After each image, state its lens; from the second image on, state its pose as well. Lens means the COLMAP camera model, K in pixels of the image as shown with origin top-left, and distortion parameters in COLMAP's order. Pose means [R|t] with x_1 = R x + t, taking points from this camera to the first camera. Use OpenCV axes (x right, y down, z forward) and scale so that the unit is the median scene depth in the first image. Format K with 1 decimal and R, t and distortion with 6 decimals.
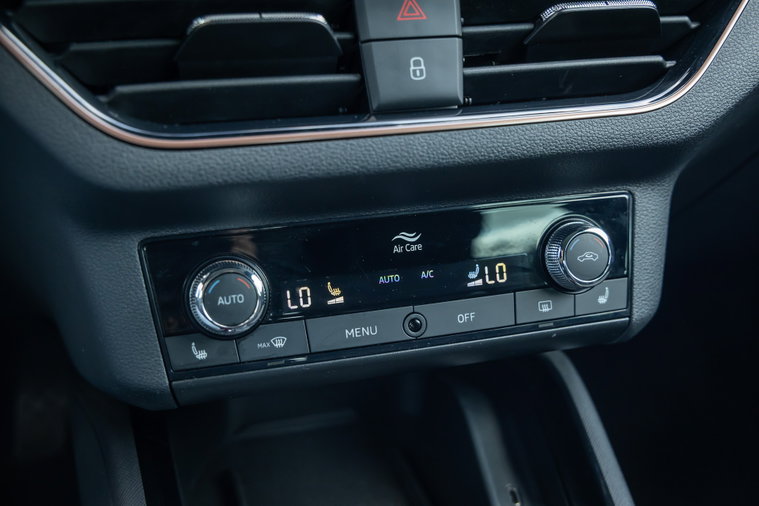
lens RADIAL K [[940.3, 0, 385.8], [0, 940.3, 247.9], [0, 0, 1]] dist [0.044106, 0.000000]
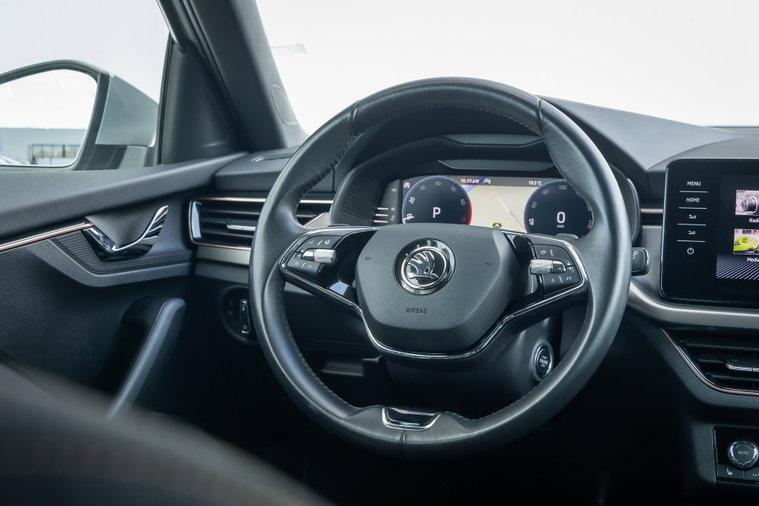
lens RADIAL K [[1084.2, 0, 383.1], [0, 1084.2, 250.4], [0, 0, 1]] dist [-0.018788, 0.000000]
pose [[0.809121, 0.055742, -0.584993, 0.762678], [-0.222499, 0.950435, -0.217180, 0.396639], [0.543892, 0.305885, 0.781419, -2.112412]]
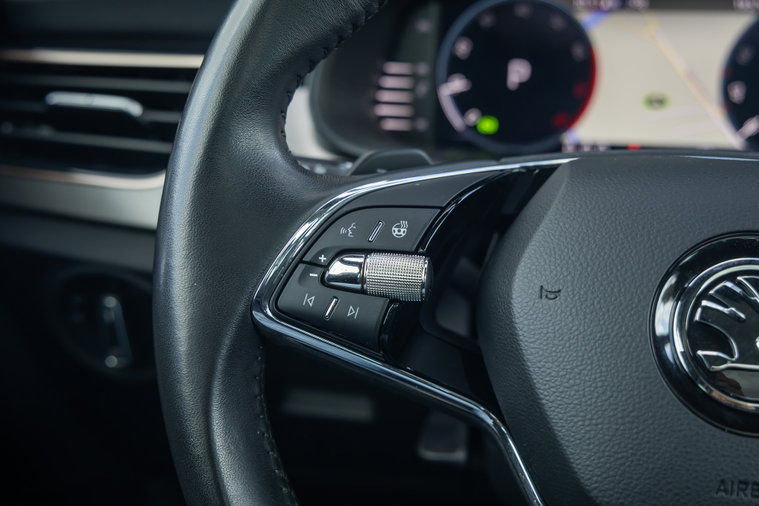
lens RADIAL K [[975.5, 0, 372.1], [0, 975.5, 254.1], [0, 0, 1]] dist [0.067807, 0.000000]
pose [[0.905435, 0.122706, -0.406363, -0.854692], [-0.154371, 0.986944, -0.045940, -0.201378], [0.395421, 0.104326, 0.912556, -0.592698]]
